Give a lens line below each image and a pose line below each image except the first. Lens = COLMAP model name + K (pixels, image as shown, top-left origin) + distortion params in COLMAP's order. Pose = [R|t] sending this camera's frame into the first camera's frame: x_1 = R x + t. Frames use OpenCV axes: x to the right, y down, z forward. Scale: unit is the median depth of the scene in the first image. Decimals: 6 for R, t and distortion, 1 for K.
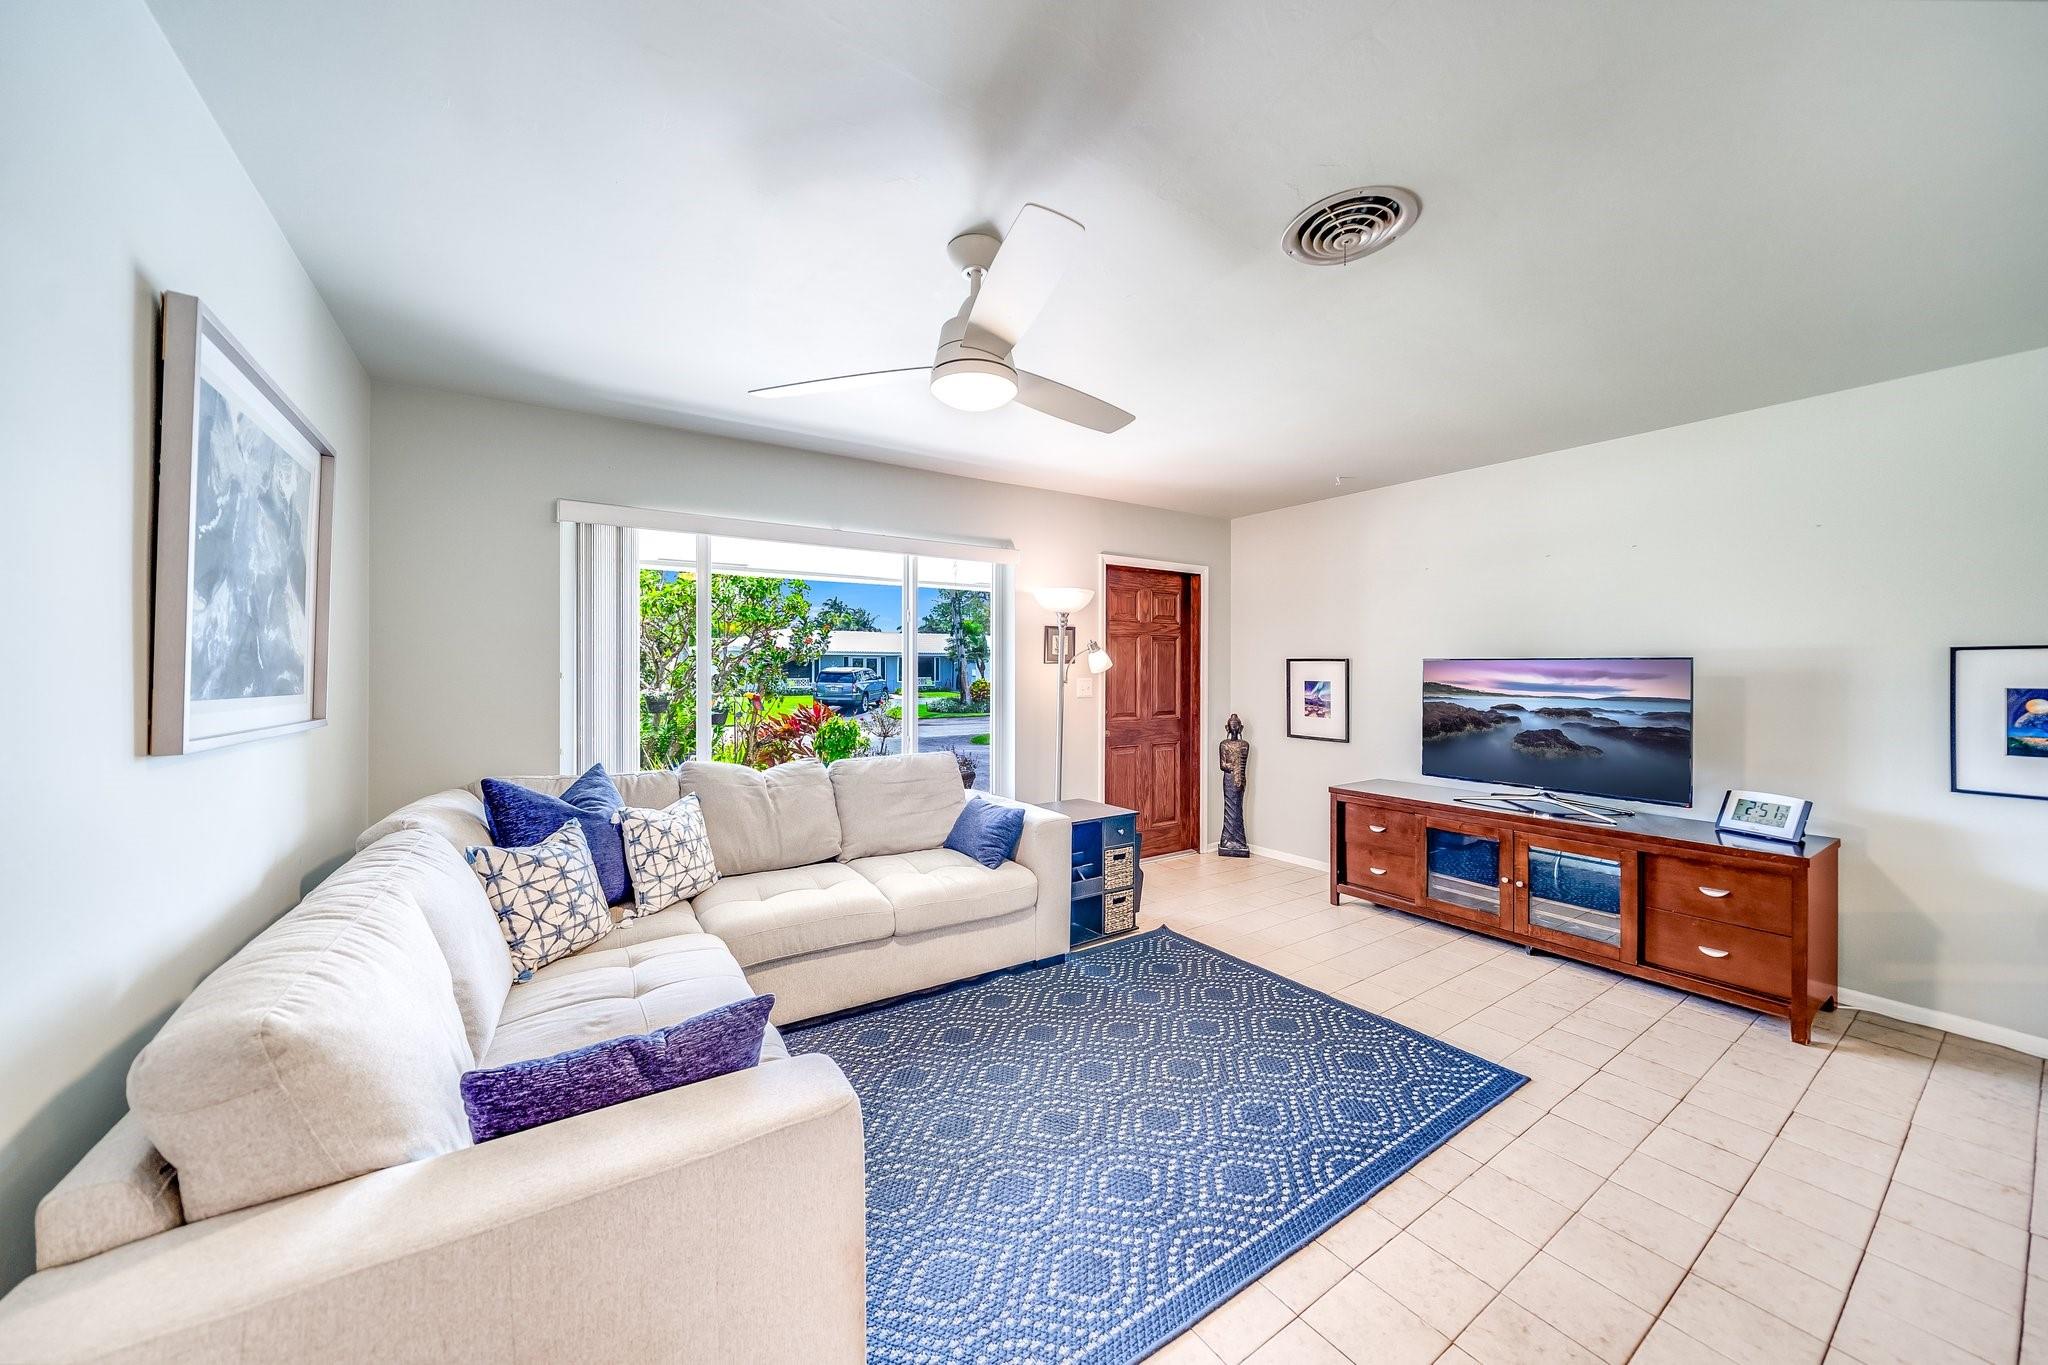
lens RADIAL K [[706.8, 0, 1013.6], [0, 706.8, 671.8], [0, 0, 1]] dist [-0.025193, 0.000012]
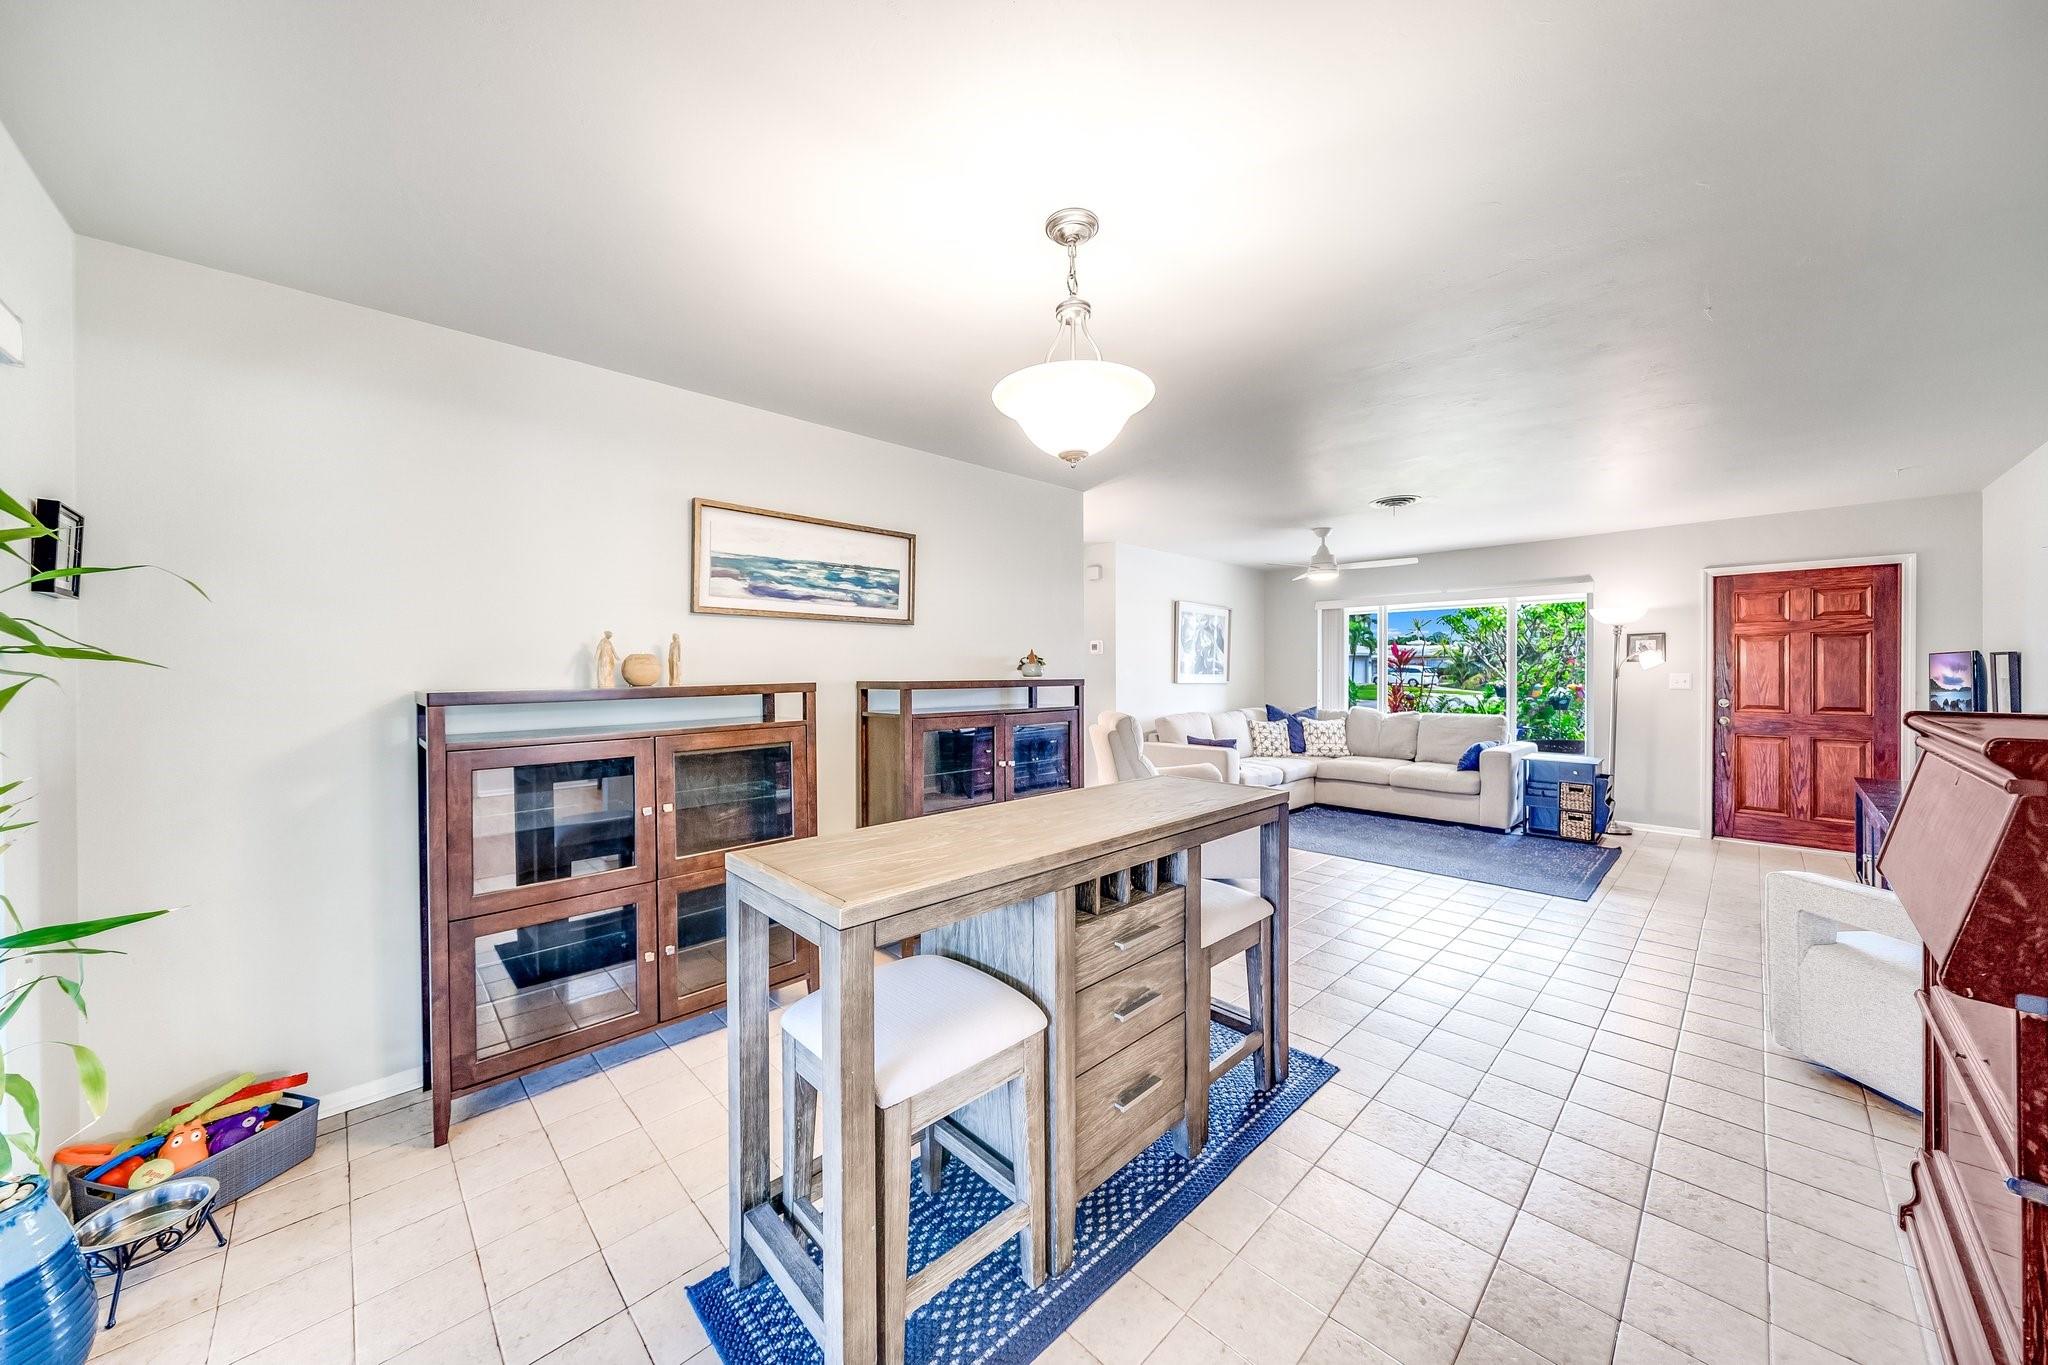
lens RADIAL K [[707.8, 0, 1012.0], [0, 707.8, 668.6], [0, 0, 1]] dist [0.000091, 0.000066]
pose [[0.185031, -0.002645, -0.982729, 1.434386], [-0.001533, 0.999994, -0.002980, 0.008946], [0.982732, 0.002058, 0.185026, -0.477527]]
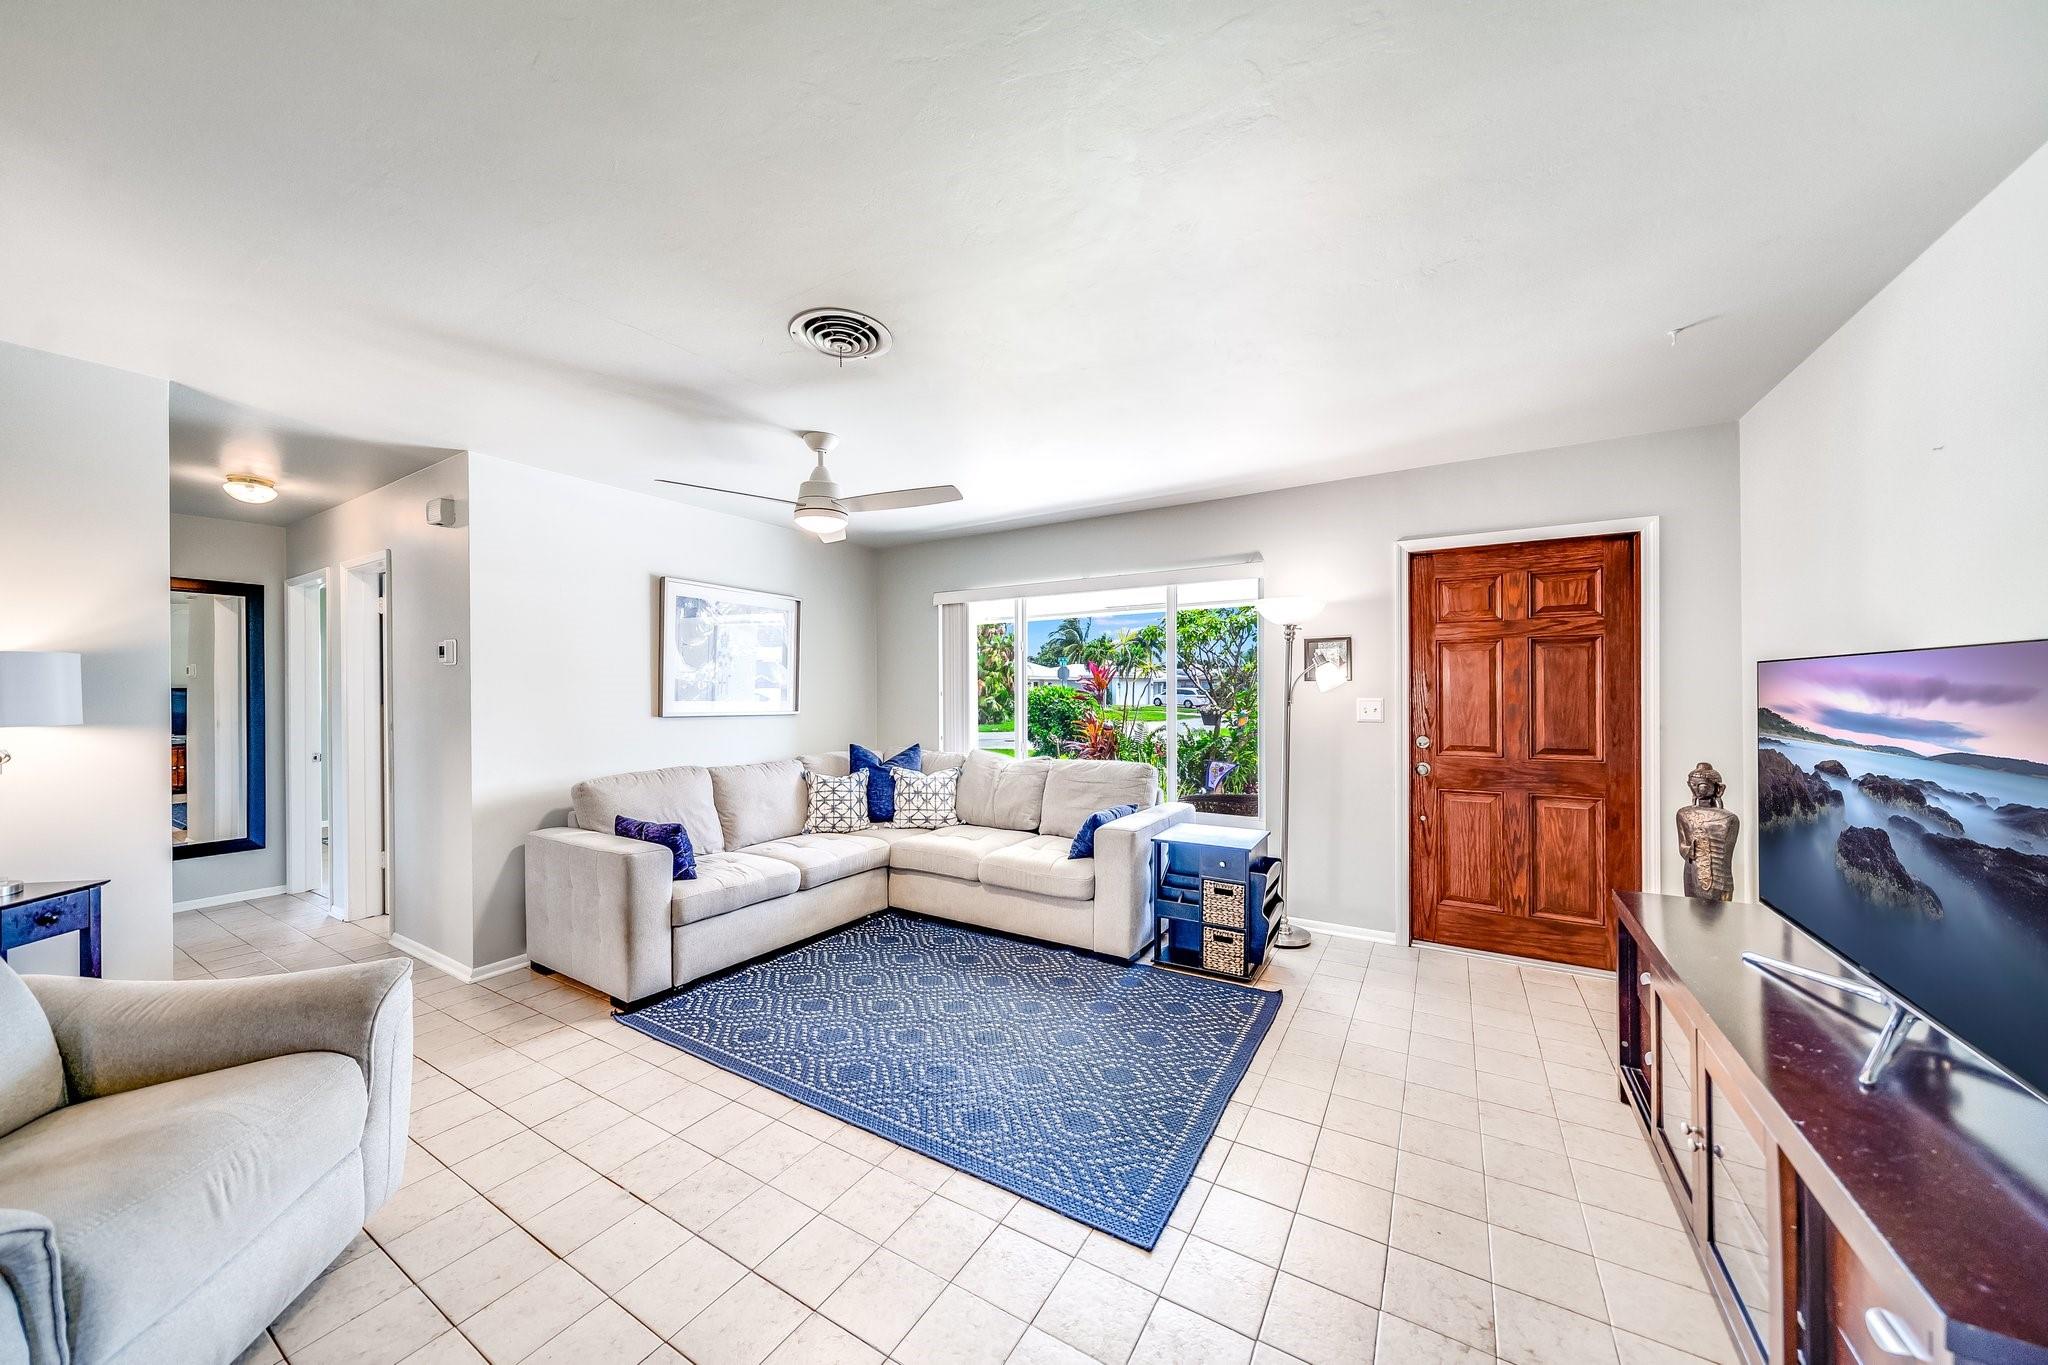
lens RADIAL K [[707.1, 0, 1013.7], [0, 707.1, 687.6], [0, 0, 1]] dist [-0.000816, 0.000104]
pose [[0.428057, -0.008104, -0.903715, 0.875048], [0.001004, 0.999963, -0.008491, 0.004755], [0.903751, 0.002728, 0.428049, 0.361940]]
